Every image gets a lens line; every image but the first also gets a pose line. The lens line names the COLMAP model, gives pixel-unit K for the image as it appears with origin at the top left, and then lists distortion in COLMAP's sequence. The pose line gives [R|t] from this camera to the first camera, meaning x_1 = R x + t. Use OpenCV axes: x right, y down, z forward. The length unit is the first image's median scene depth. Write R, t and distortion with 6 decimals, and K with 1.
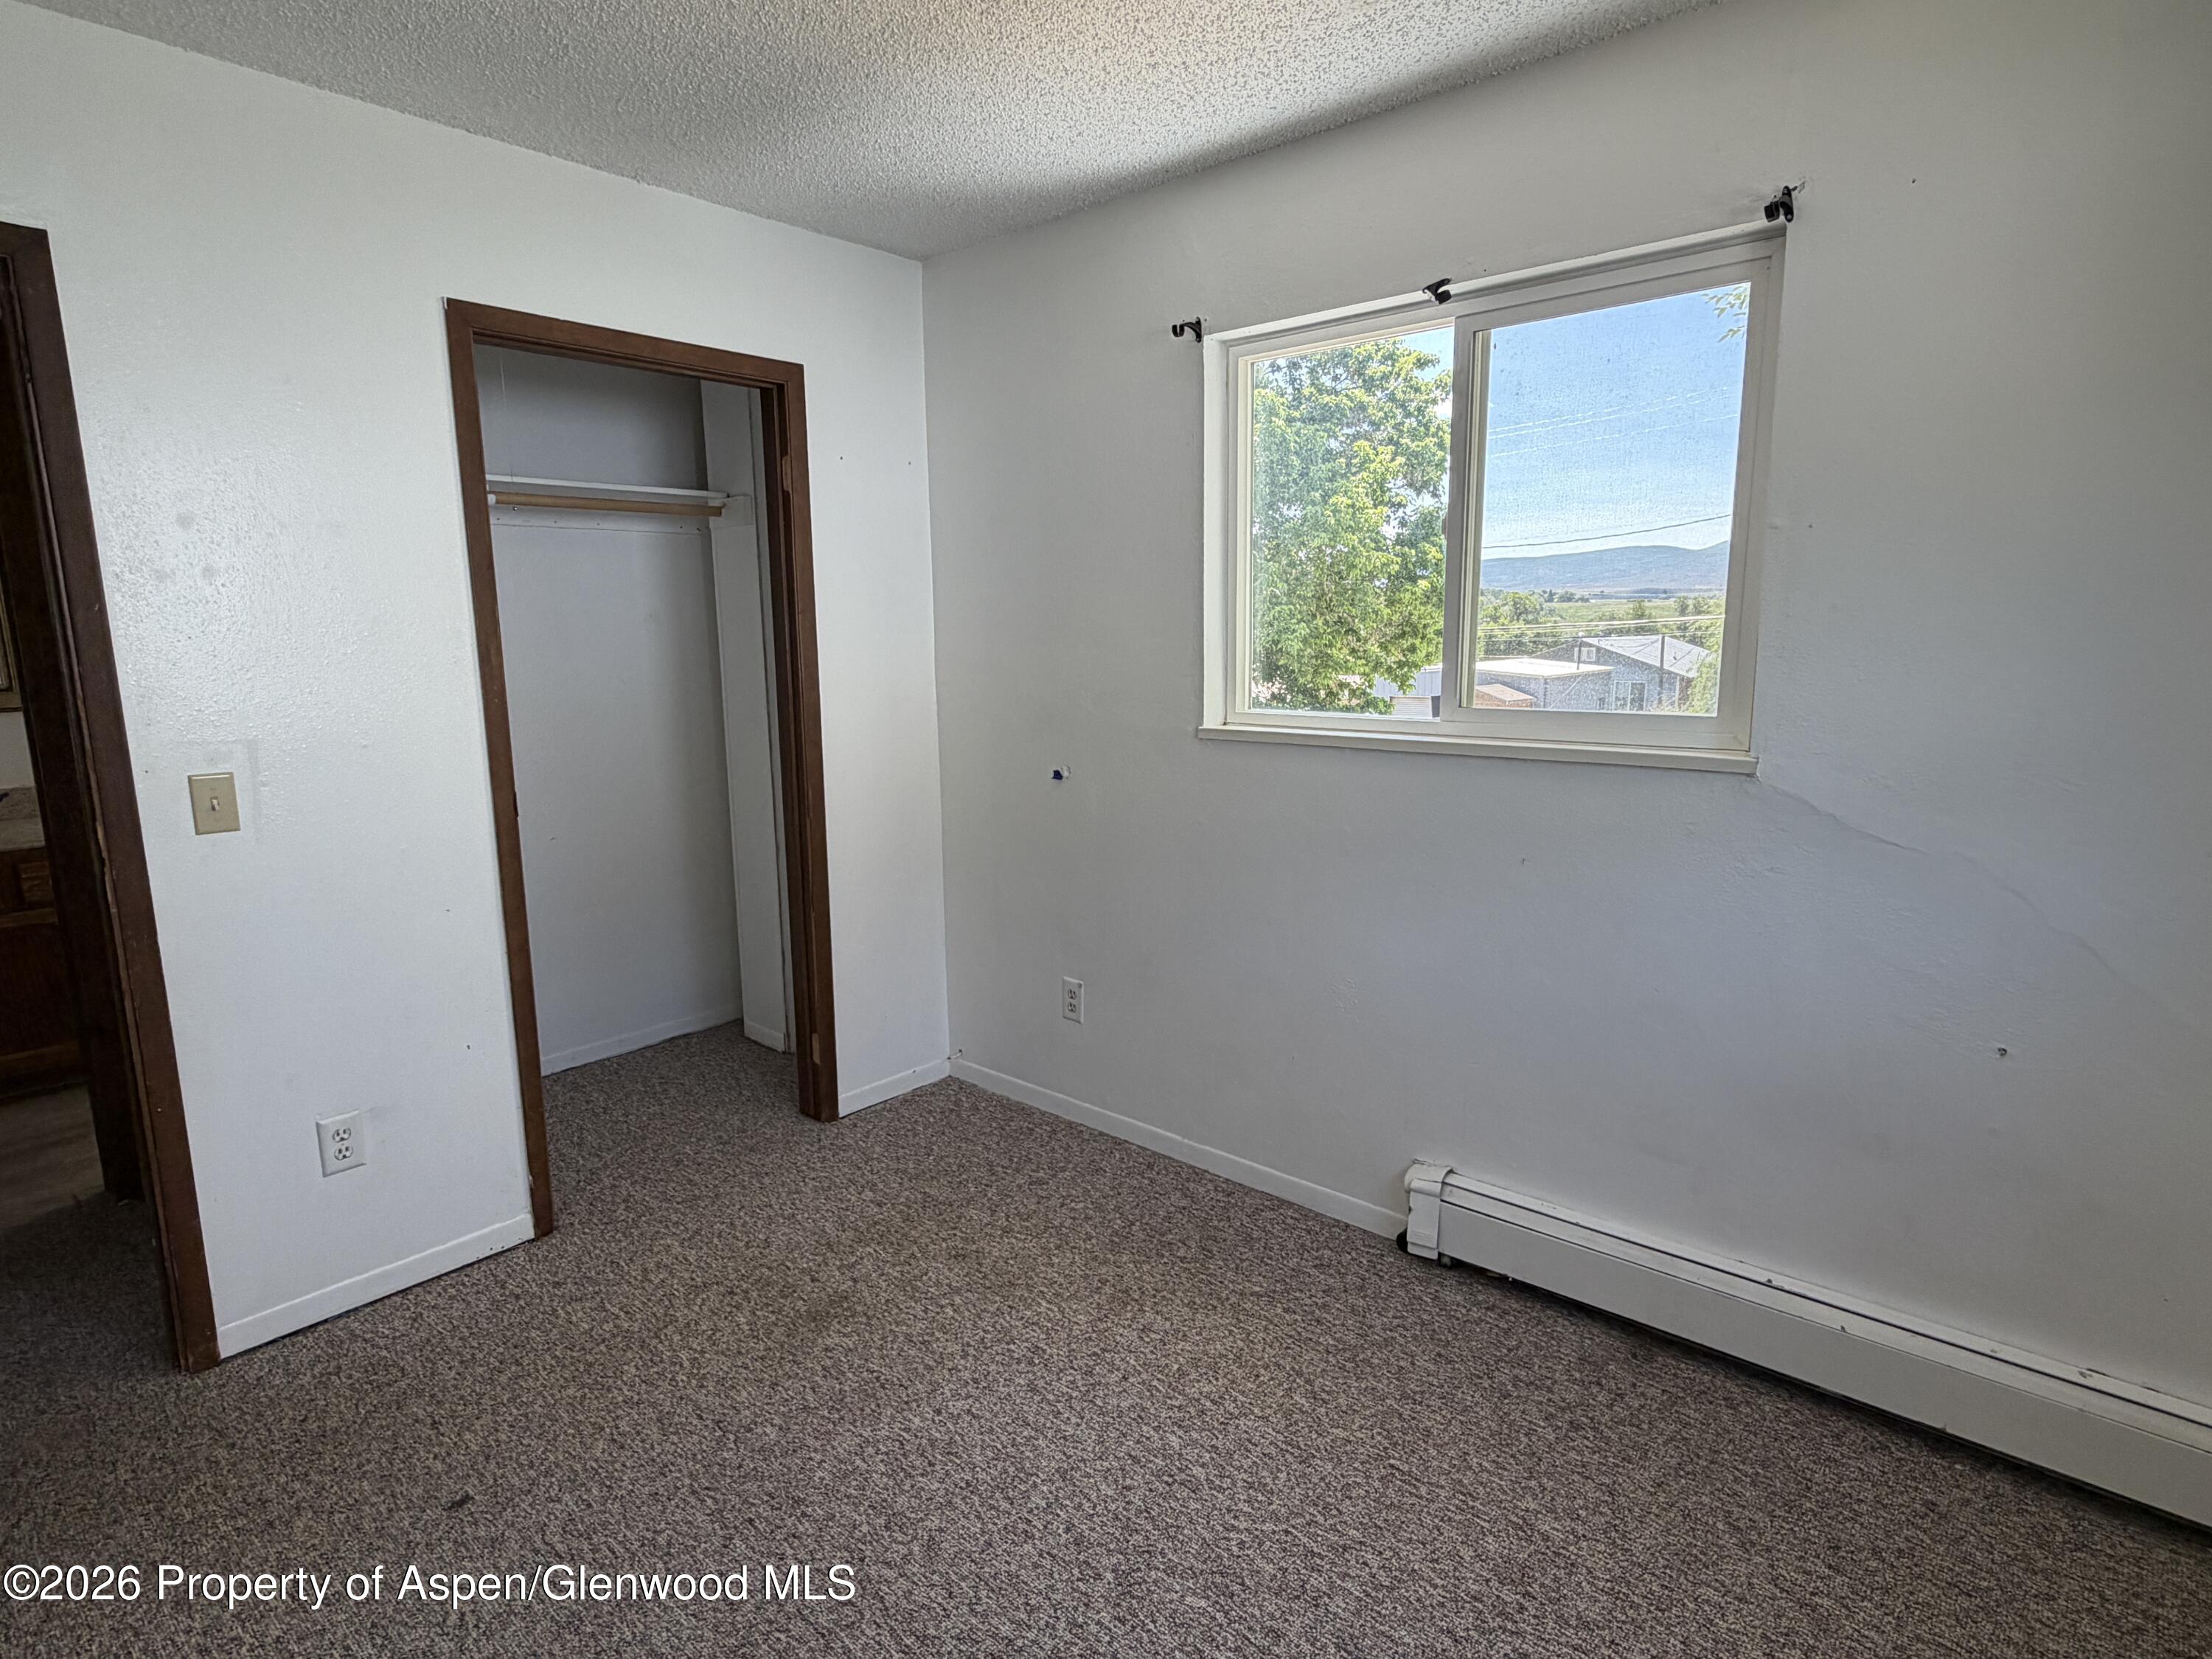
lens RADIAL K [[1154.5, 0, 1106.0], [0, 1154.5, 829.5], [0, 0, 1]] dist [-0.005178, -0.000571]
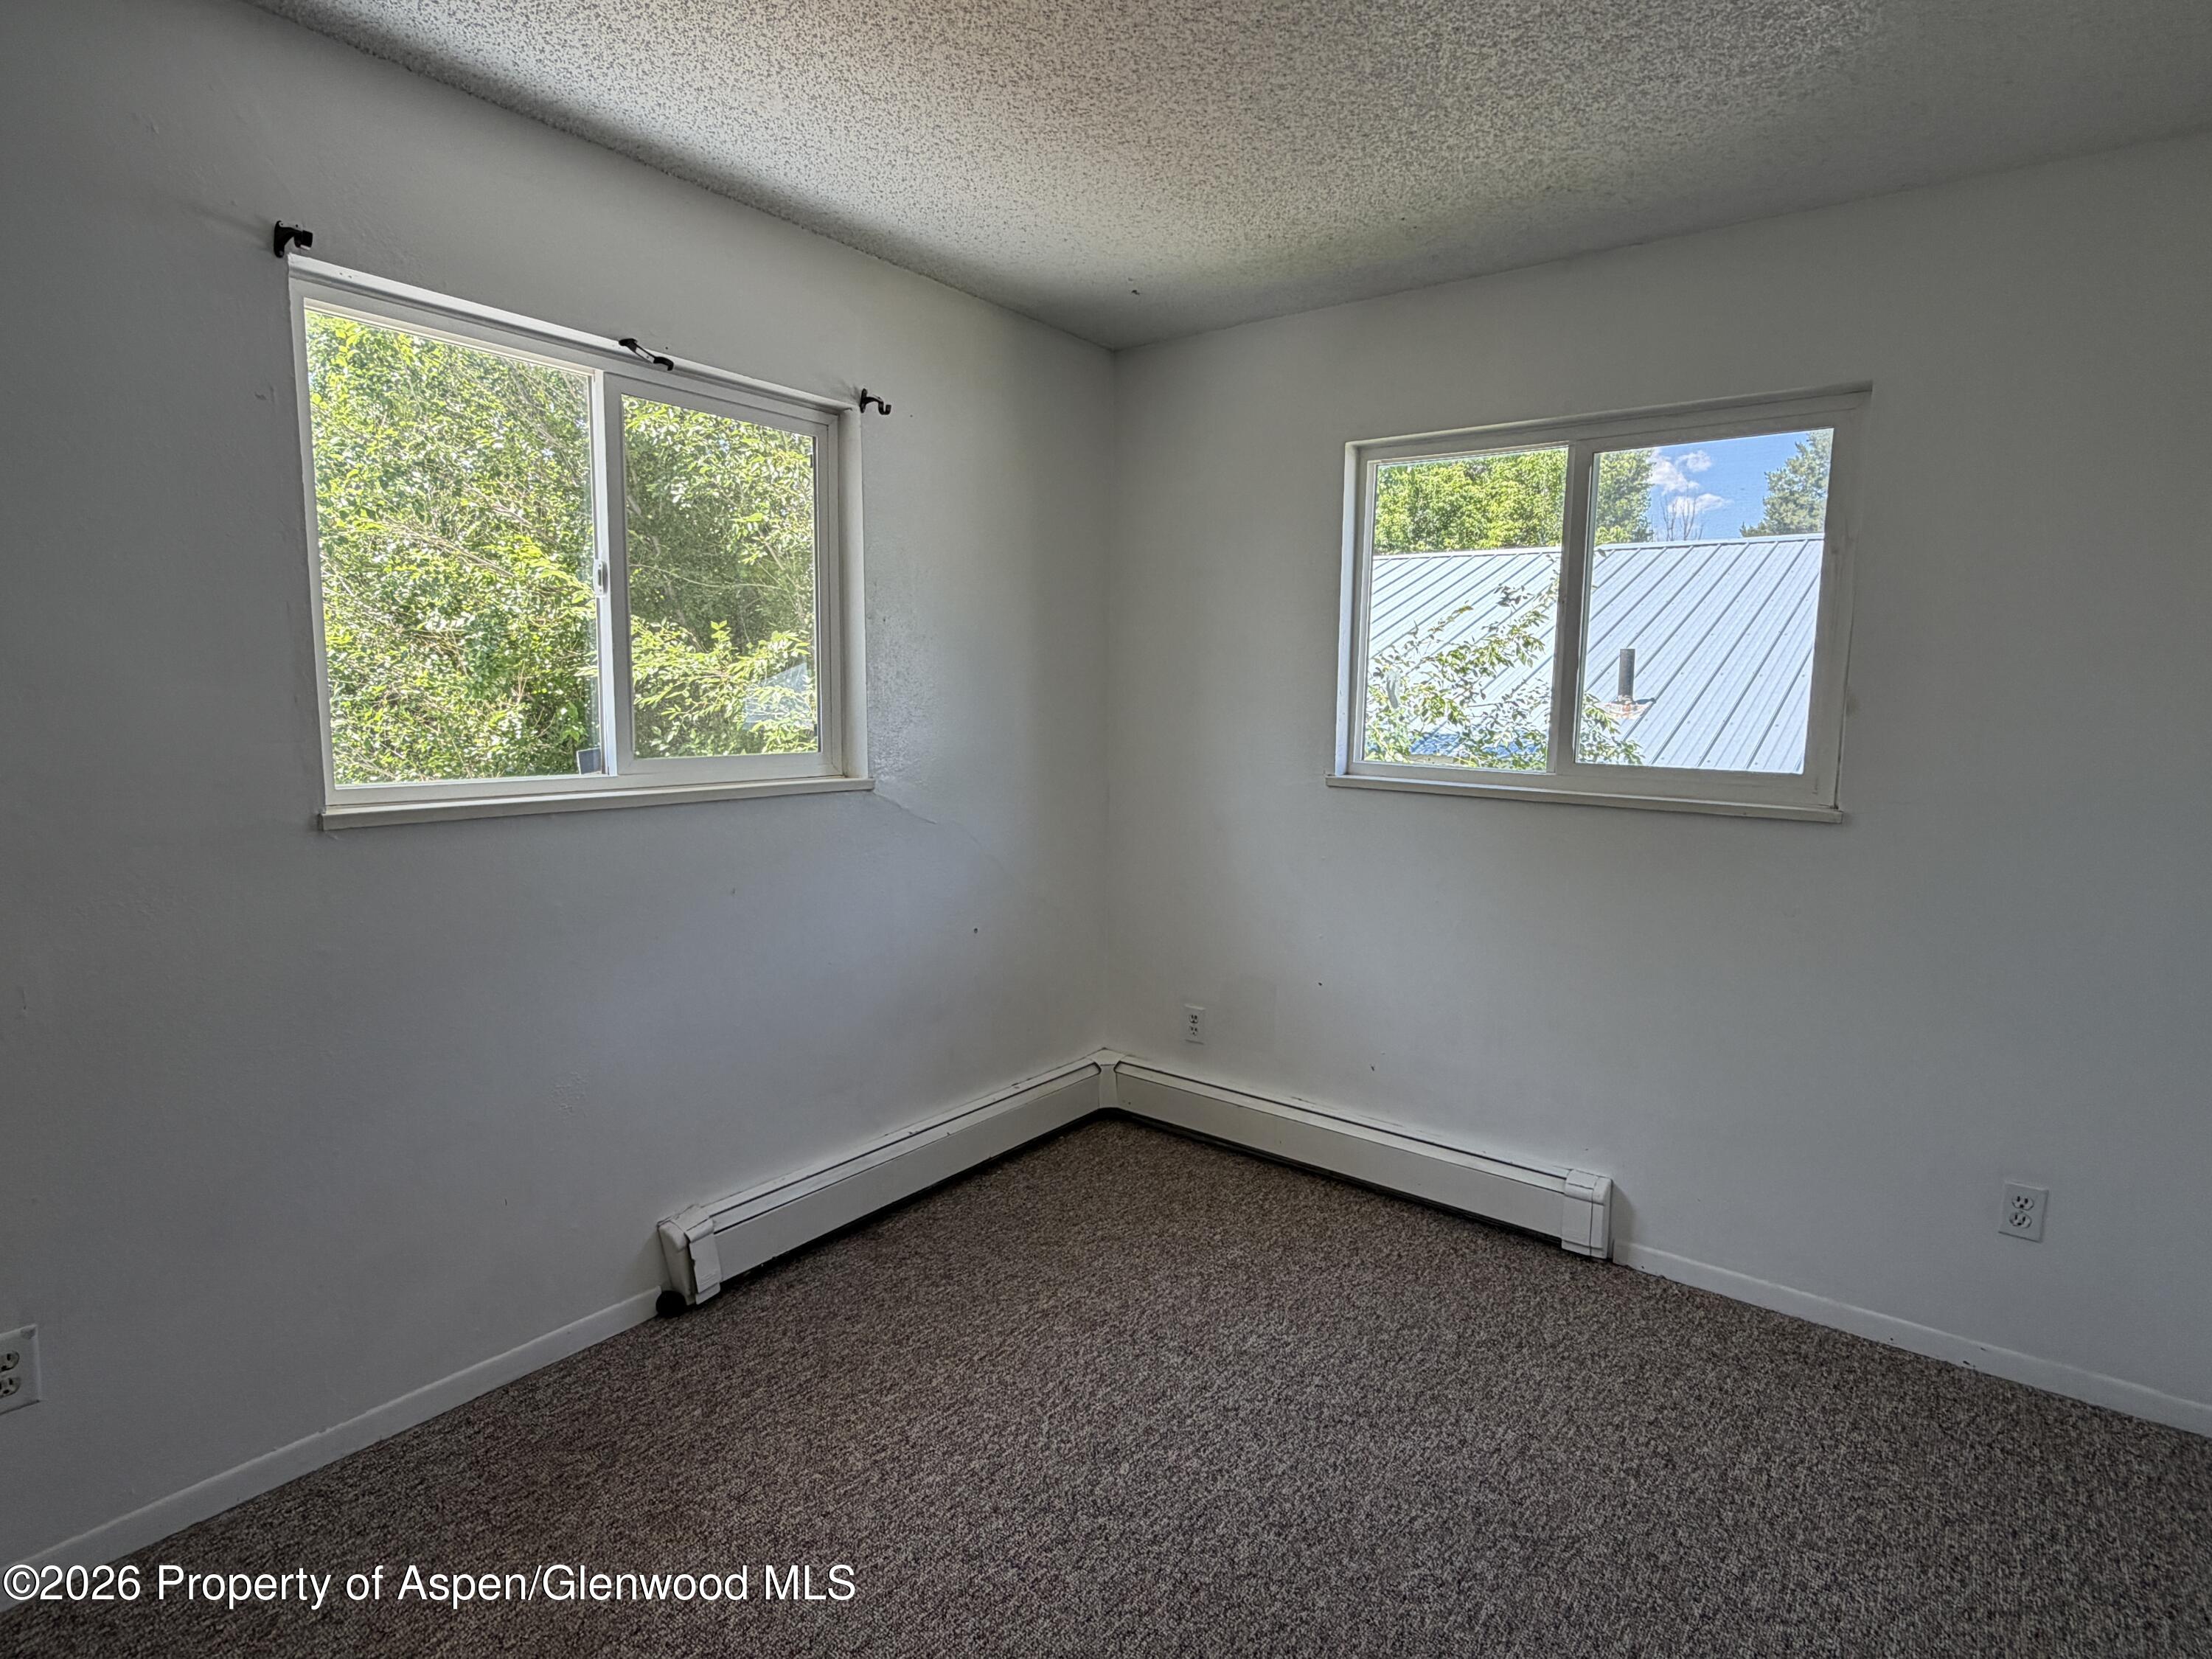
lens RADIAL K [[1154.5, 0, 1106.0], [0, 1154.5, 829.5], [0, 0, 1]] dist [-0.005178, -0.000571]
pose [[-0.060622, -0.110905, 0.991980, -0.817354], [0.160166, 0.979850, 0.119337, -0.113713], [-0.985227, 0.166116, -0.041637, 0.734014]]
